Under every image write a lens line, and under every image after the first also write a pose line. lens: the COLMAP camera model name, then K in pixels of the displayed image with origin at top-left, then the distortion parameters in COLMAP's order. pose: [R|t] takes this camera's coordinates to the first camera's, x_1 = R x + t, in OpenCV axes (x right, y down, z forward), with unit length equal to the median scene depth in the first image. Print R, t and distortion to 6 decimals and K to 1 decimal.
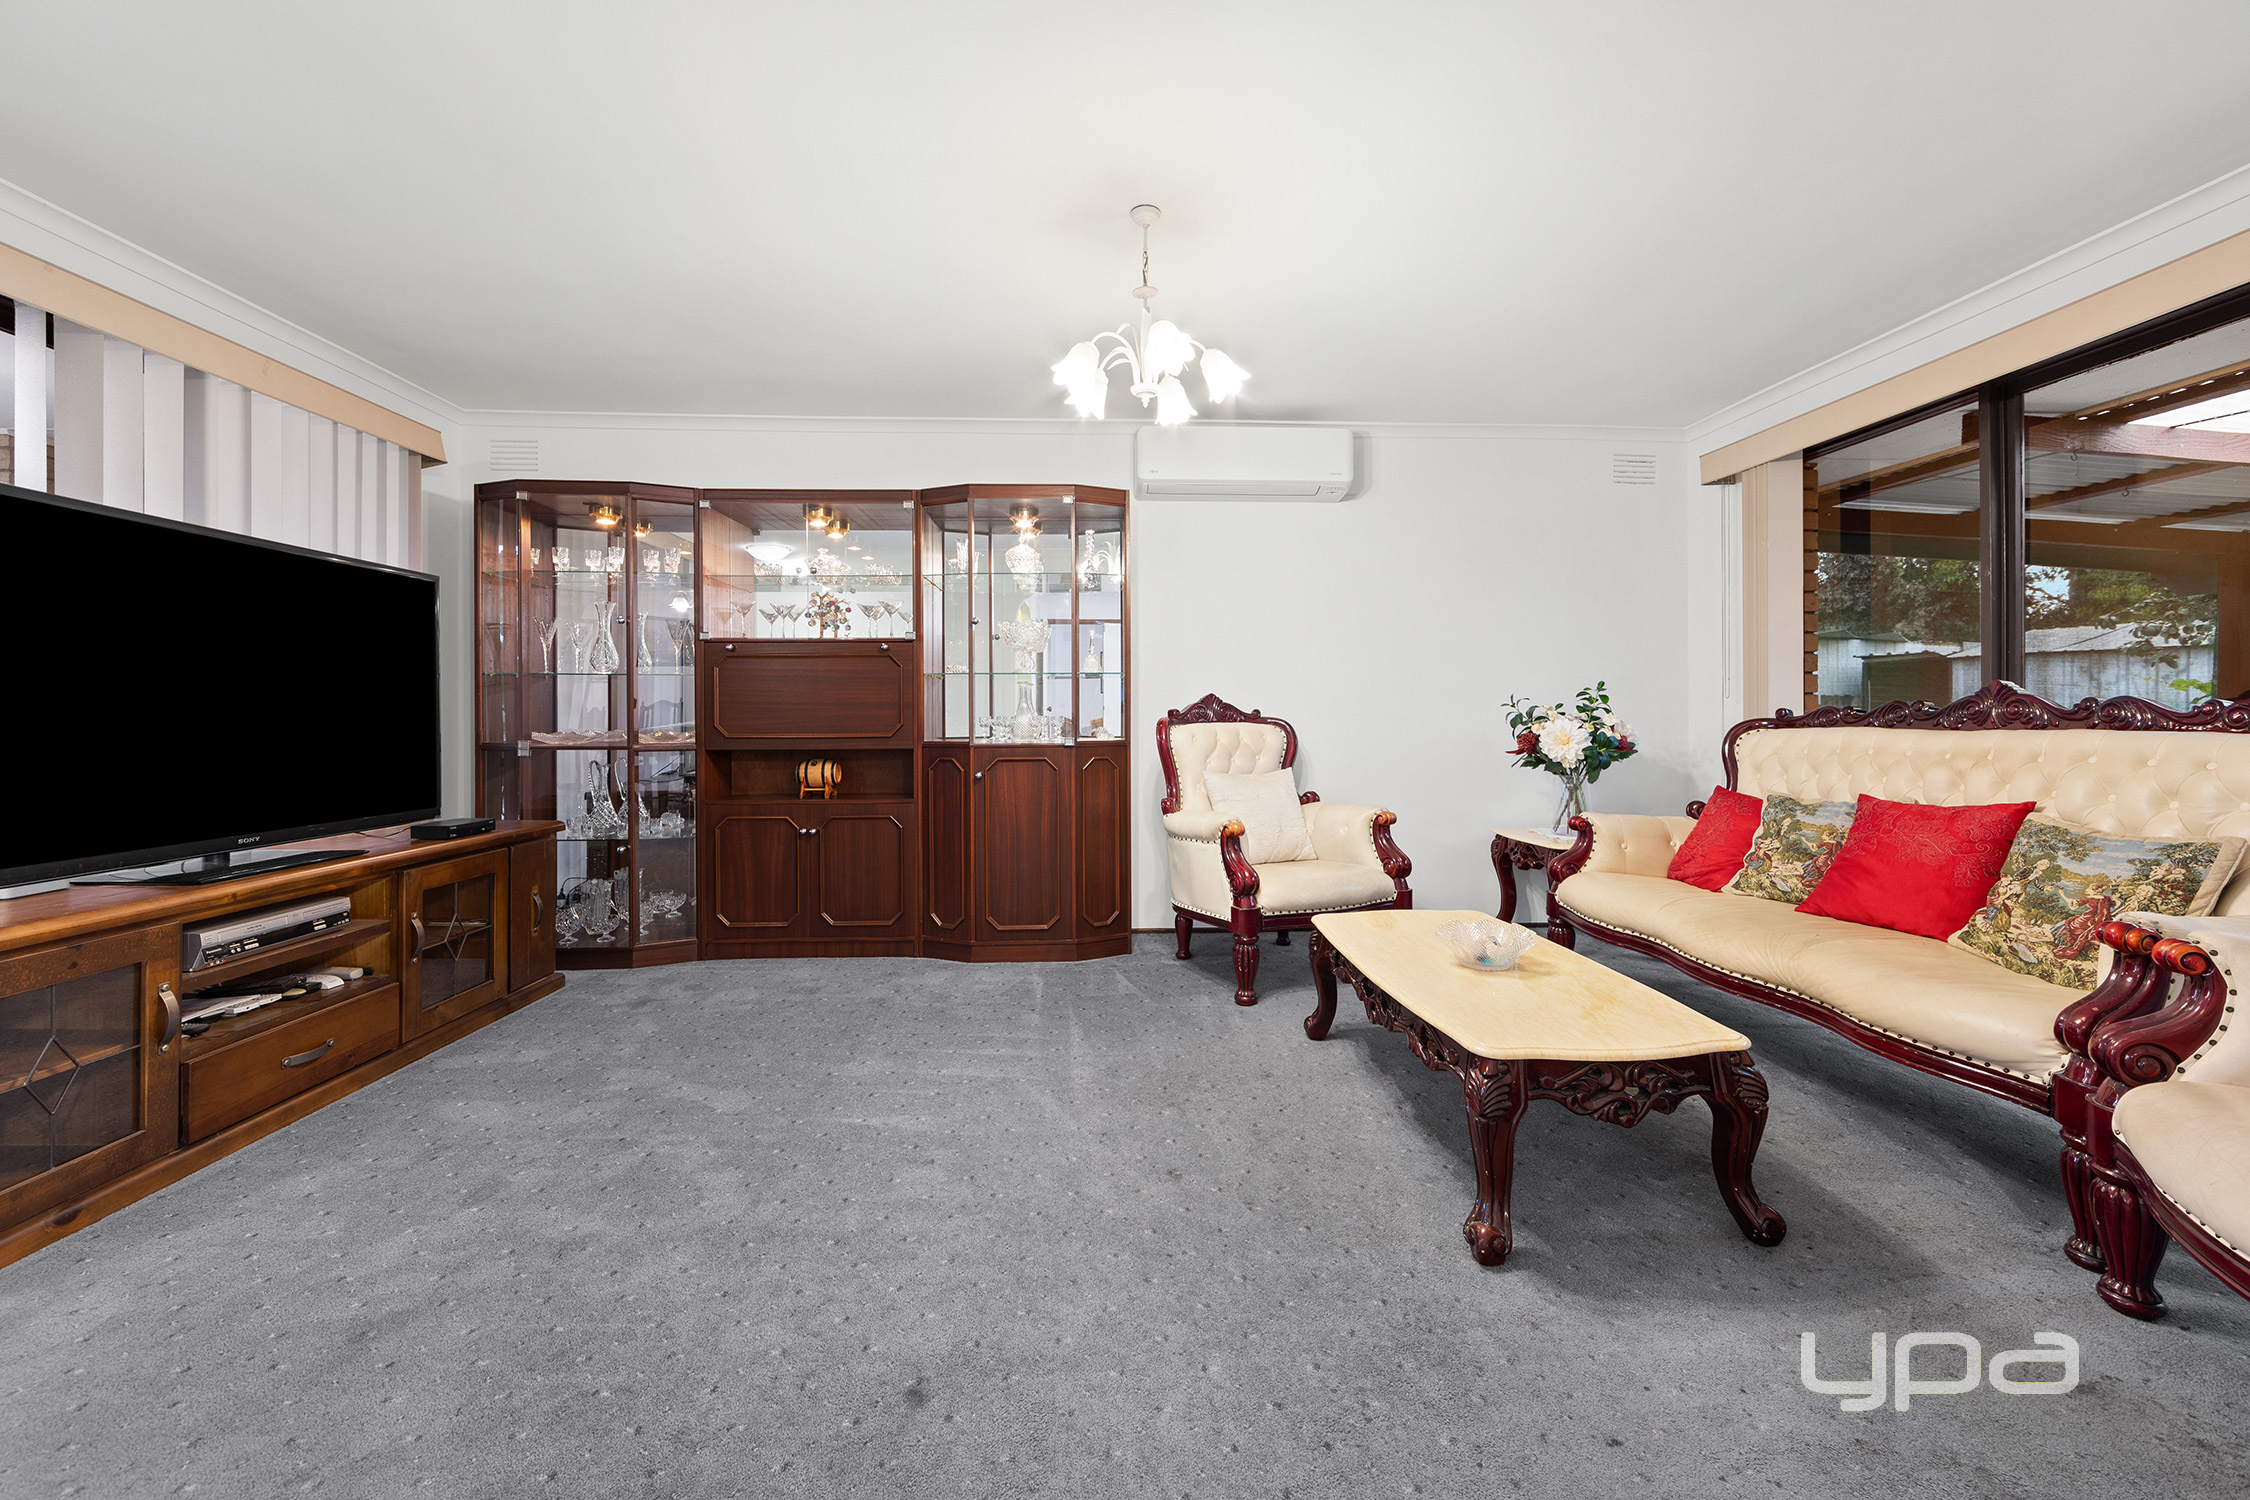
lens RADIAL K [[893.7, 0, 1125.4], [0, 893.7, 726.7], [0, 0, 1]] dist [-0.002564, -0.000449]
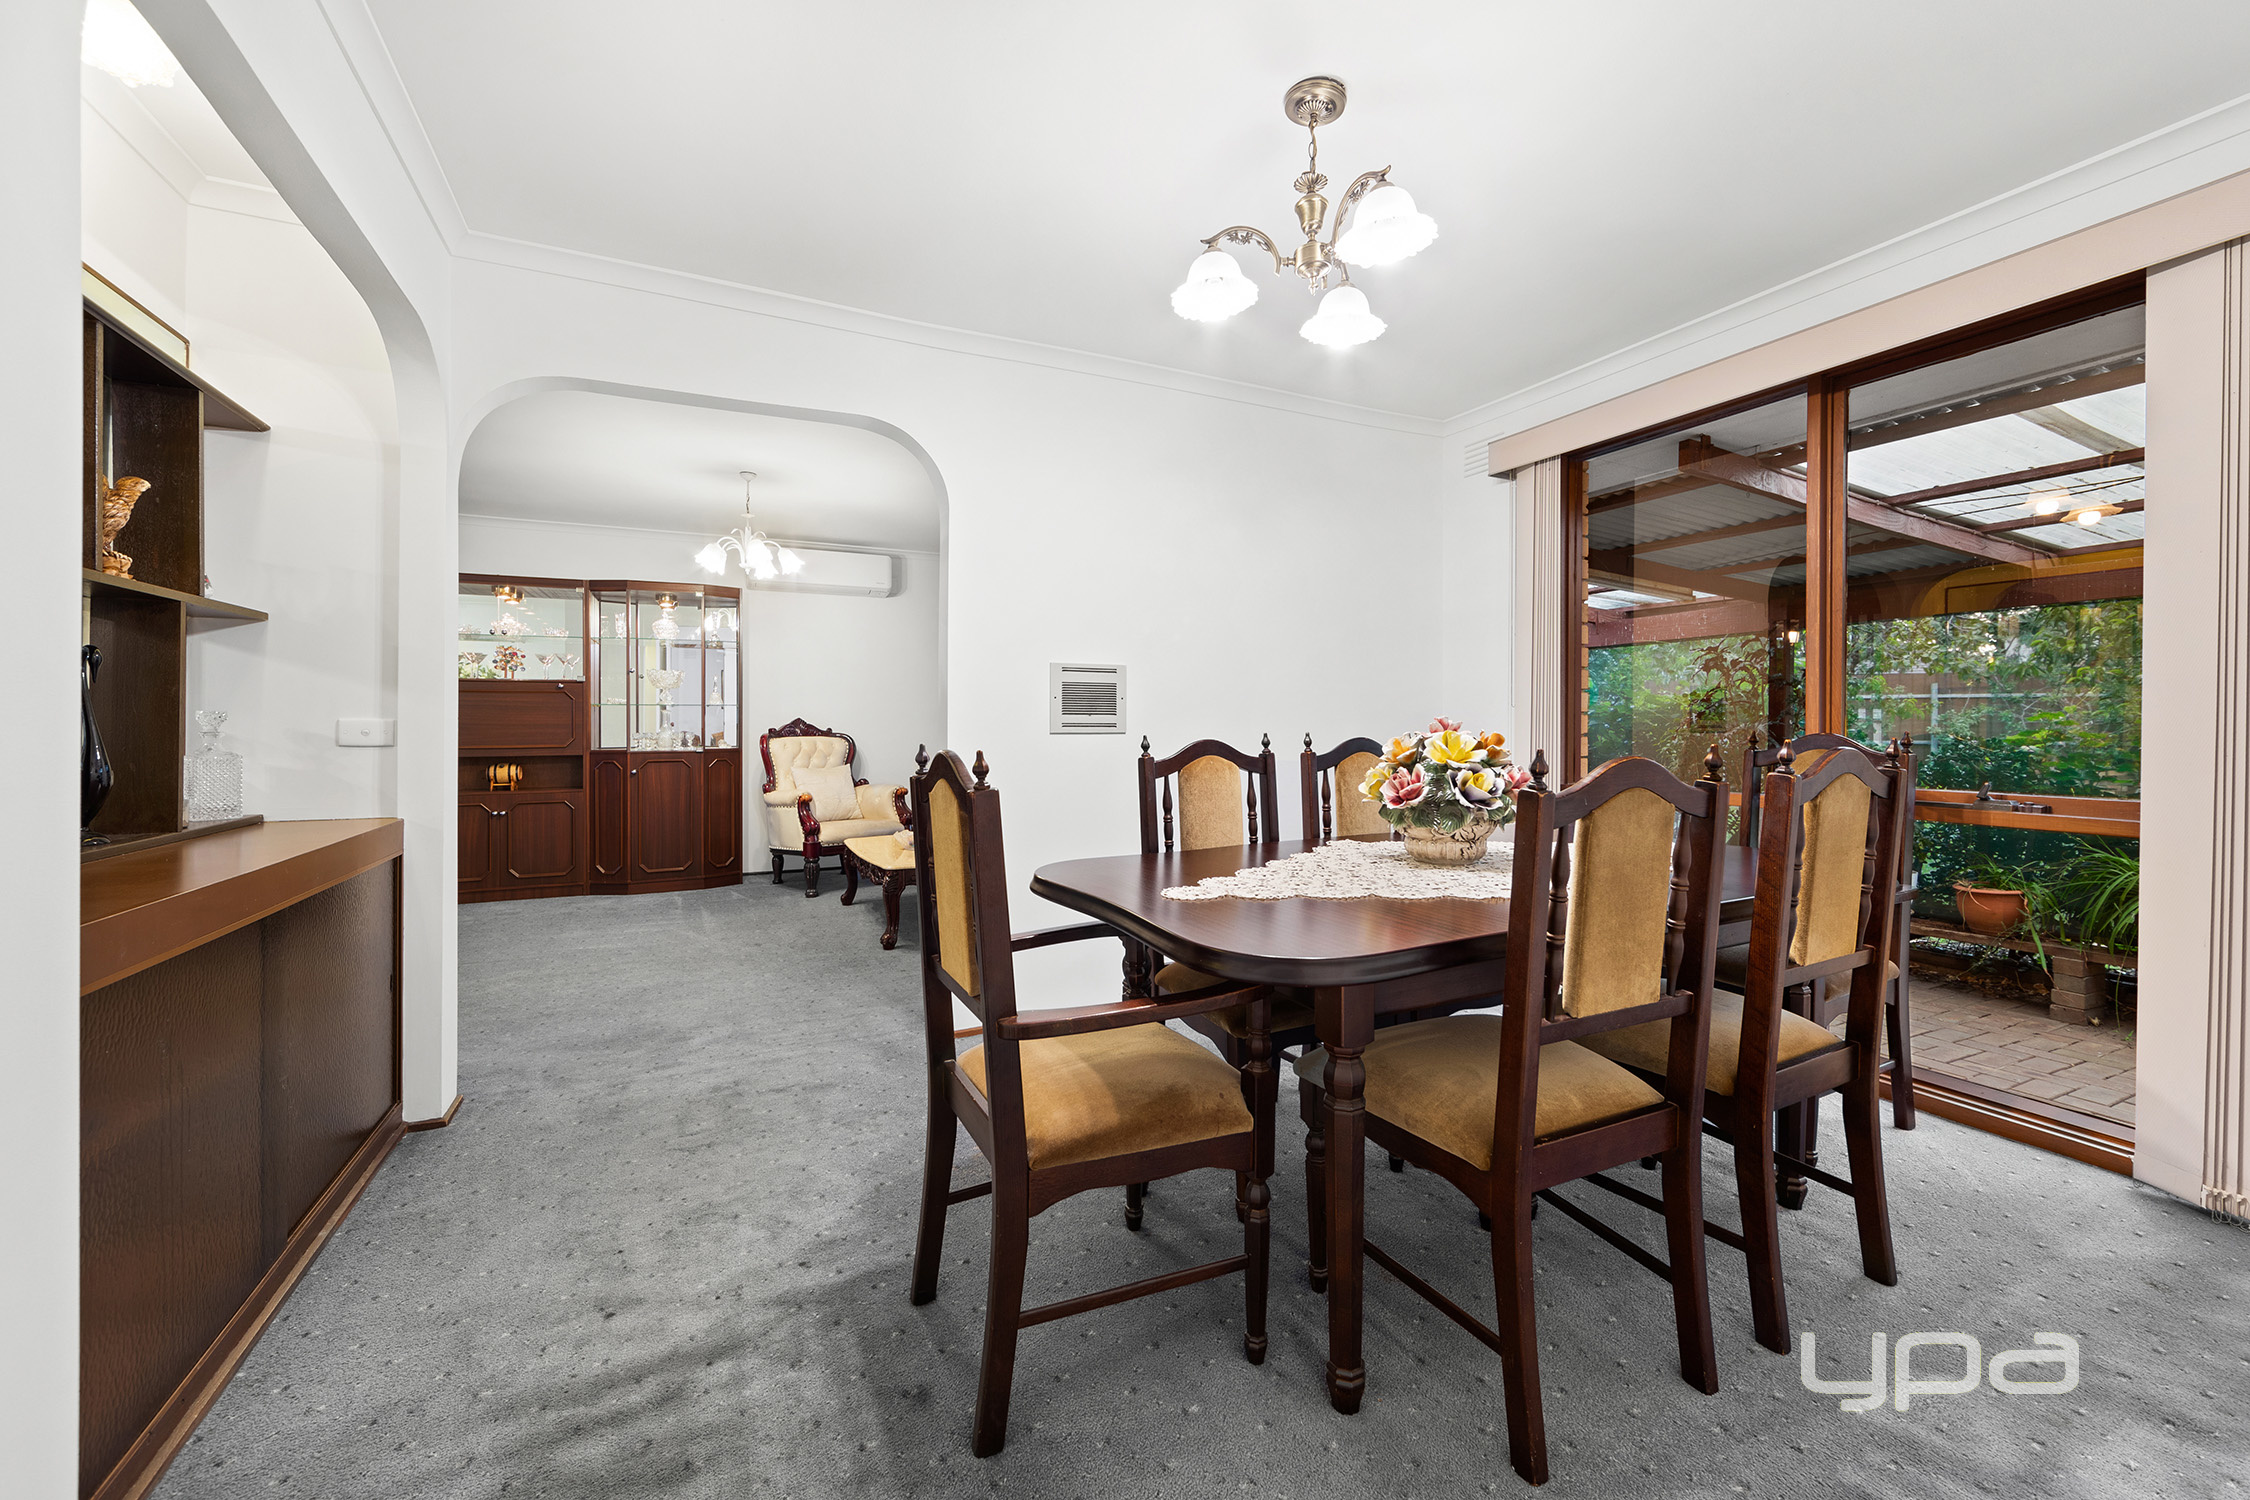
lens RADIAL K [[893.7, 0, 1120.5], [0, 893.7, 719.5], [0, 0, 1]] dist [-0.002564, -0.000449]
pose [[0.923404, 0.003248, 0.383815, 0.016687], [0.004974, 0.999779, -0.020427, 0.000649], [-0.383797, 0.020771, 0.923184, -0.702854]]
